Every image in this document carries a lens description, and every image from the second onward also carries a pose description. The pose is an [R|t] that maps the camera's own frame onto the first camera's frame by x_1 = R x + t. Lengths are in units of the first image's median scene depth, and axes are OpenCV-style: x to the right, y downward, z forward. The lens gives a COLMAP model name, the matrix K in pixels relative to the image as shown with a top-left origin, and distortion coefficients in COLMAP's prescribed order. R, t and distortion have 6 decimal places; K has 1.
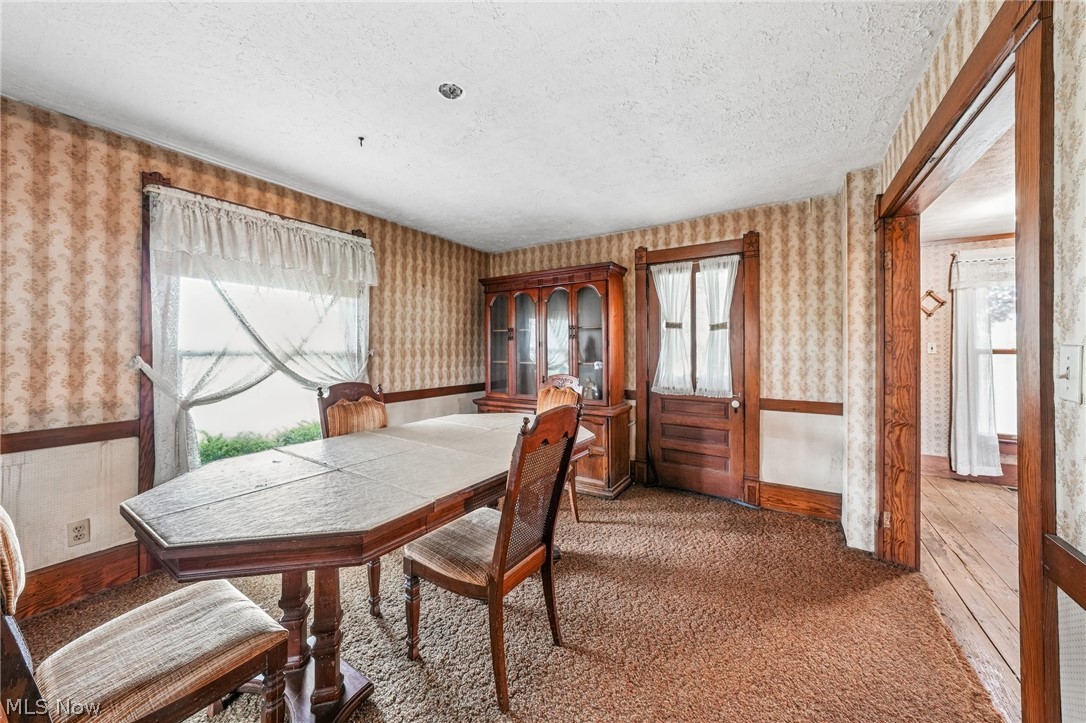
lens RADIAL K [[395.5, 0, 536.4], [0, 395.5, 354.5], [0, 0, 1]] dist [-0.009009, 0.002273]
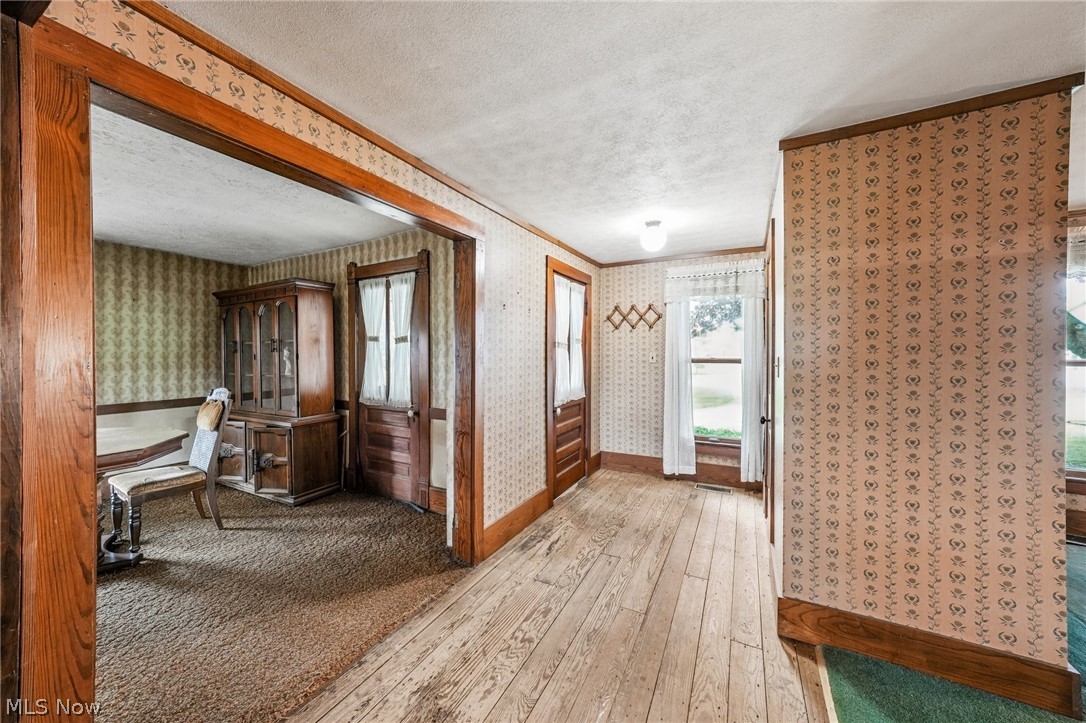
lens RADIAL K [[395.5, 0, 544.9], [0, 395.5, 363.6], [0, 0, 1]] dist [-0.009009, 0.002273]
pose [[0.997927, -0.007800, 0.063875, 0.729901], [0.007050, 0.999904, 0.011964, -0.016897], [-0.063962, -0.011489, 0.997886, -0.070067]]
